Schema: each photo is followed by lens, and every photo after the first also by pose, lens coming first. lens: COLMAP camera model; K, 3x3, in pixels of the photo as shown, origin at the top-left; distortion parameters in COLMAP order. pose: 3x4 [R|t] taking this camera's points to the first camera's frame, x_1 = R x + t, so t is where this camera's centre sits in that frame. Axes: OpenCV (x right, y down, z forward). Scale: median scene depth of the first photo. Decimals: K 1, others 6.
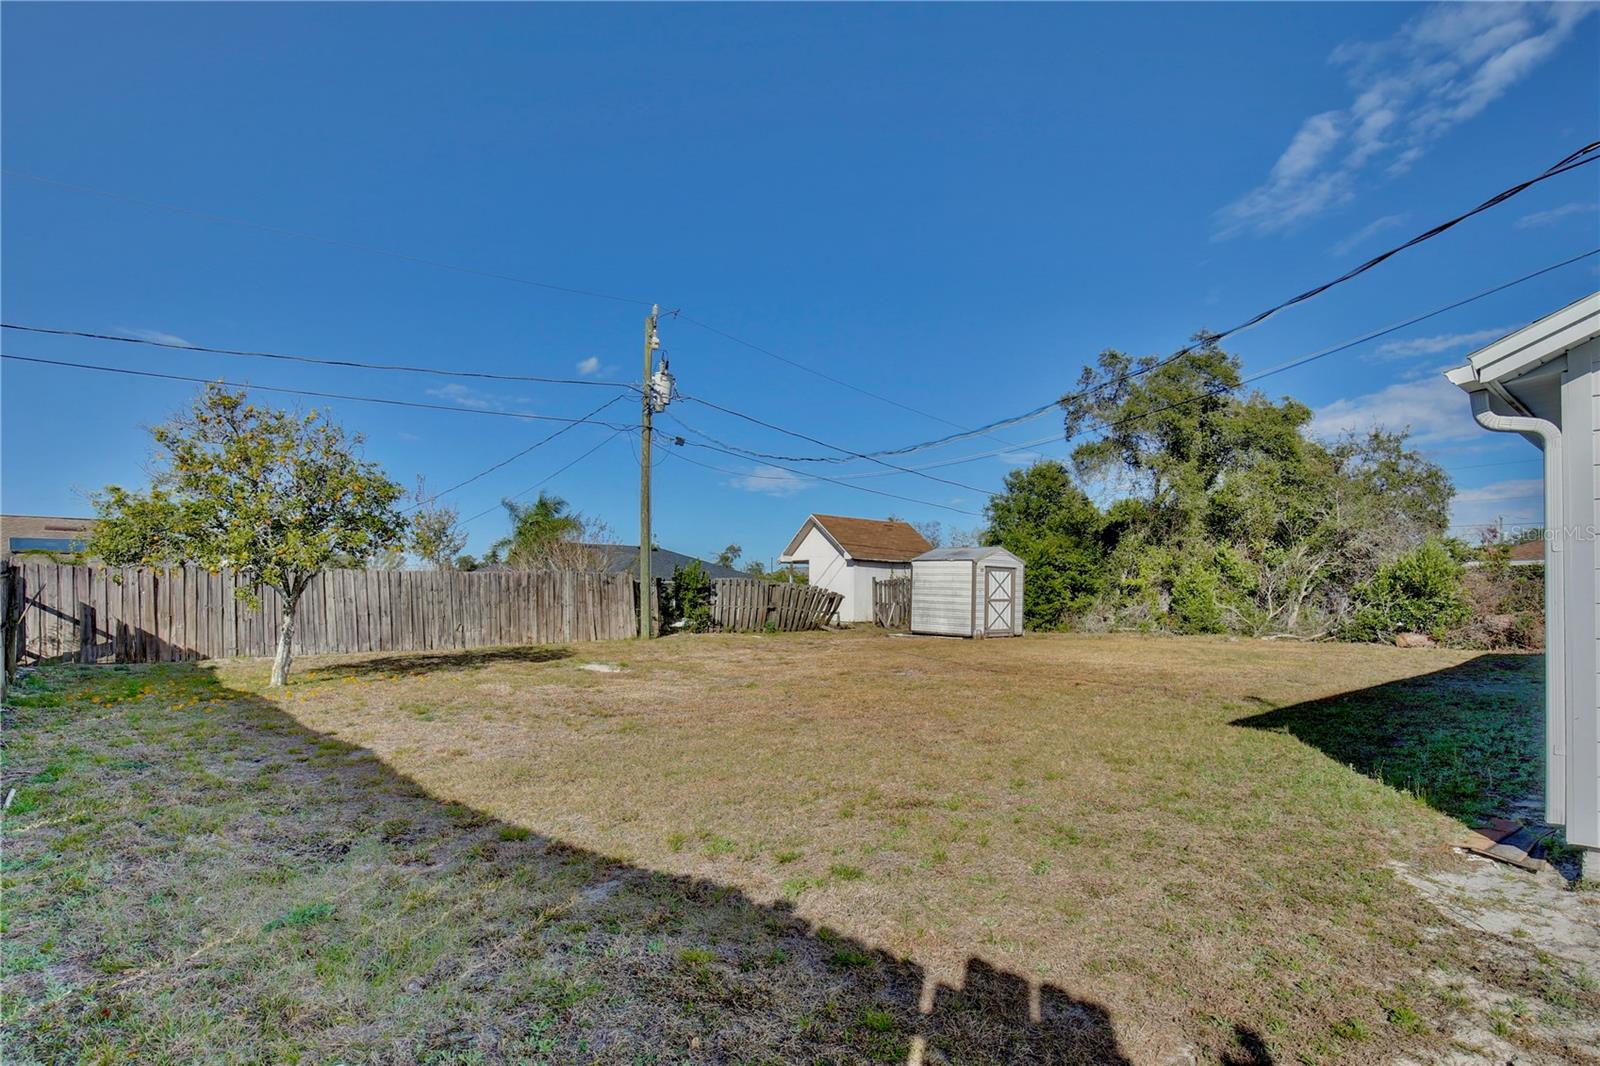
lens RADIAL K [[825.1, 0, 801.4], [0, 825.1, 533.3], [0, 0, 1]] dist [-0.000339, -0.000162]
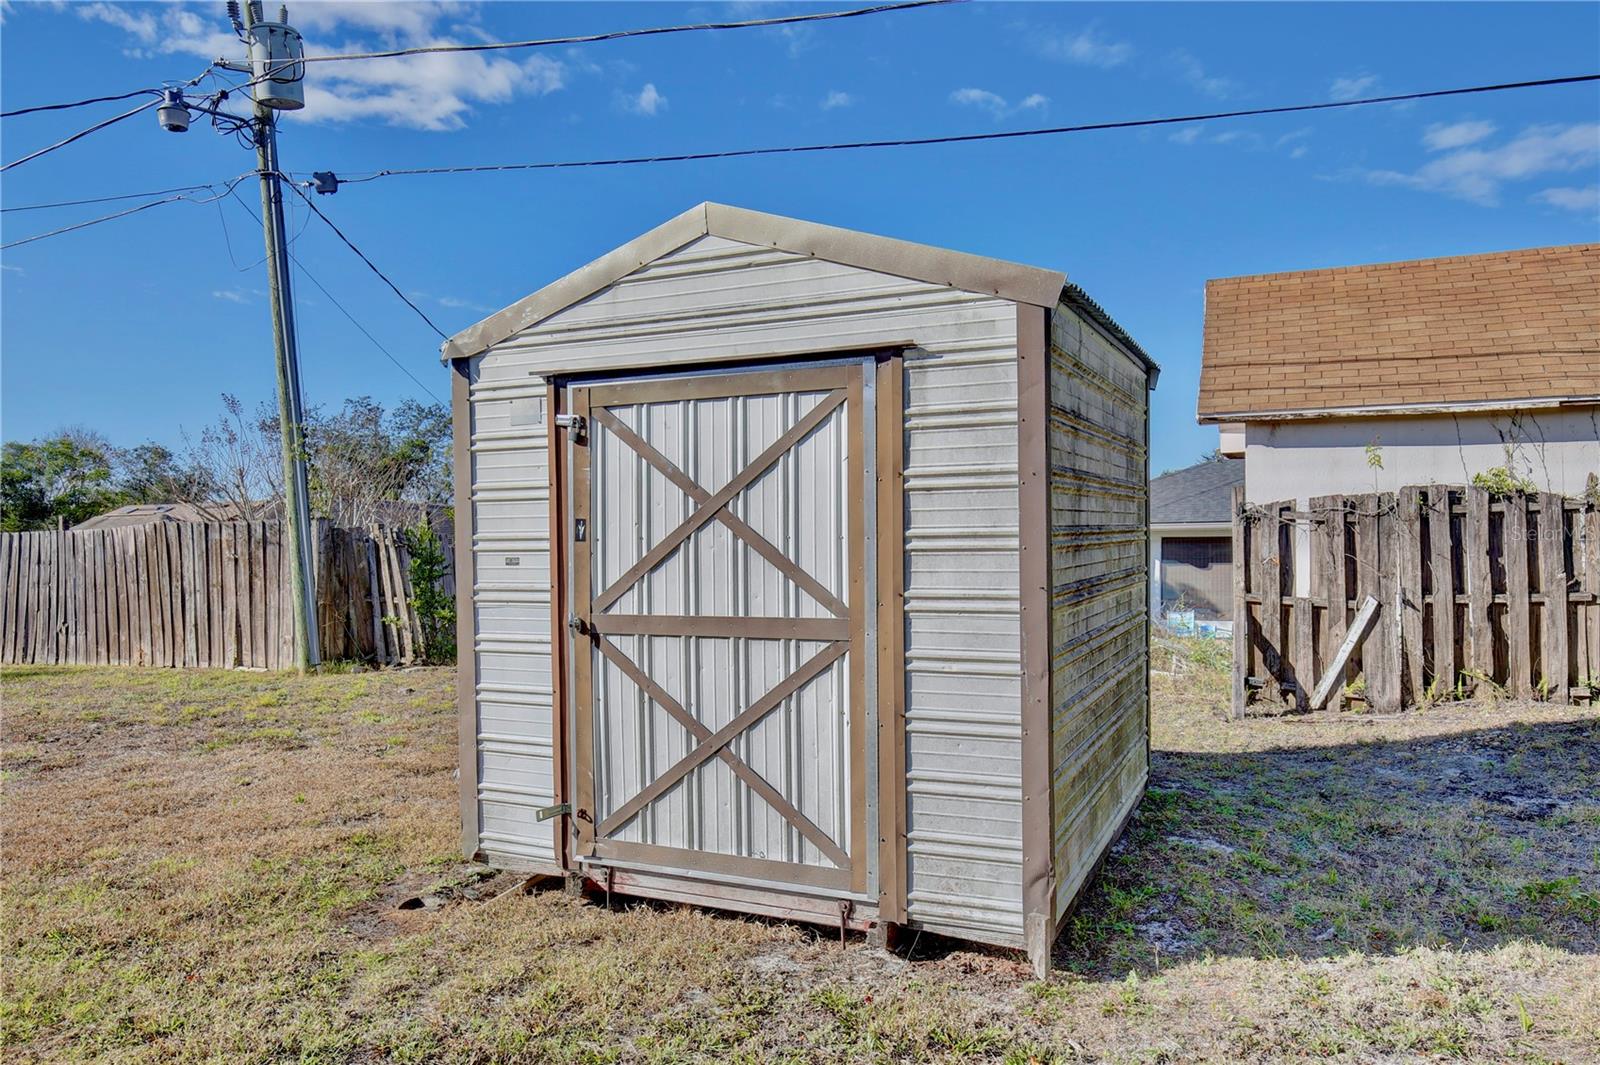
lens RADIAL K [[1106.8, 0, 799.7], [0, 1106.8, 537.4], [0, 0, 1]] dist [-0.000188, -0.000055]
pose [[0.430200, -0.017233, -0.902569, 0.512549], [0.078181, 0.996772, 0.018232, 0.083902], [0.899342, -0.078407, 0.430159, 1.206839]]
